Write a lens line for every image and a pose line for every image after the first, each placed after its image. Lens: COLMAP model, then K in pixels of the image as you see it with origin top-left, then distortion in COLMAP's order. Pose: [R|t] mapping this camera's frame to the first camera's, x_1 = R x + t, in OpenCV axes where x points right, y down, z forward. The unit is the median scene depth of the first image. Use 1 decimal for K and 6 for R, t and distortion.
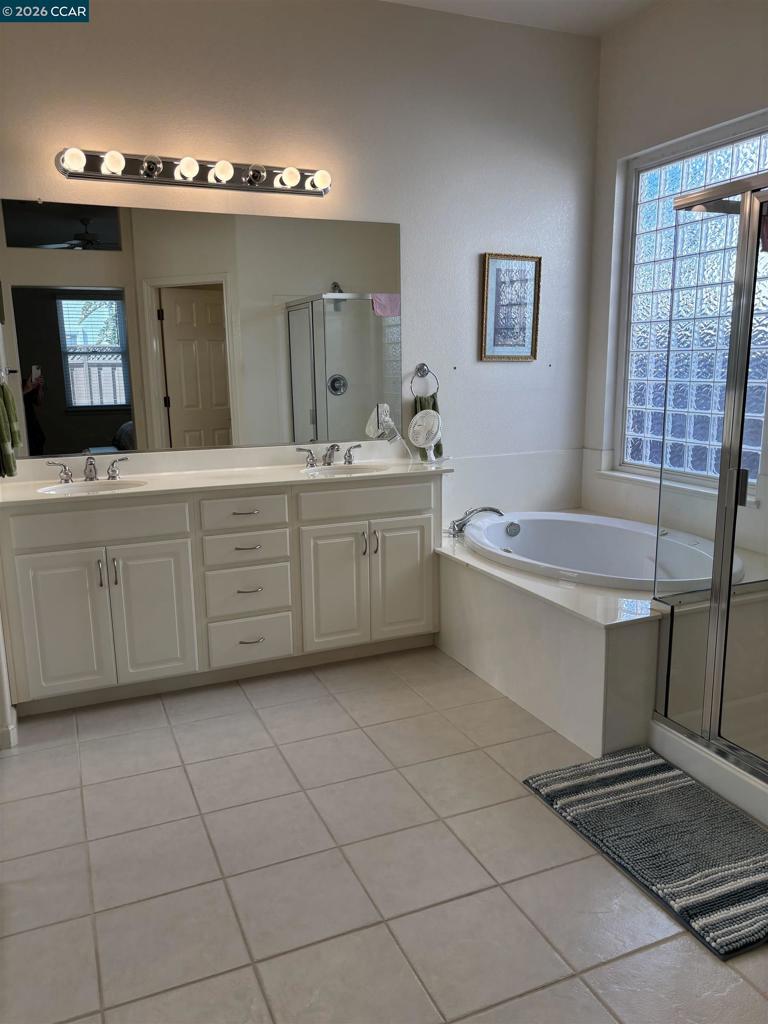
lens RADIAL K [[777.5, 0, 379.7], [0, 777.5, 513.1], [0, 0, 1]] dist [0.045384, -0.043499]
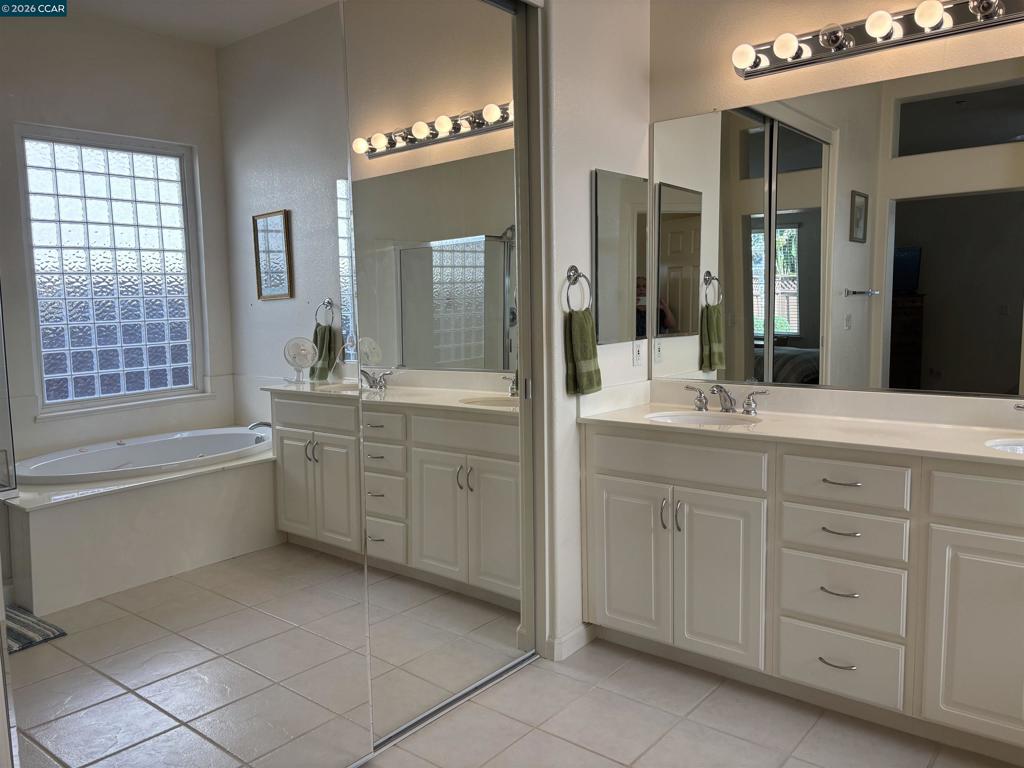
lens RADIAL K [[777.5, 0, 510.0], [0, 777.5, 383.4], [0, 0, 1]] dist [0.045384, -0.043499]
pose [[0.458572, 0.096916, -0.883357, 0.313224], [-0.155943, 0.987387, 0.027376, -0.062652], [0.874868, 0.125199, 0.467901, 0.382607]]
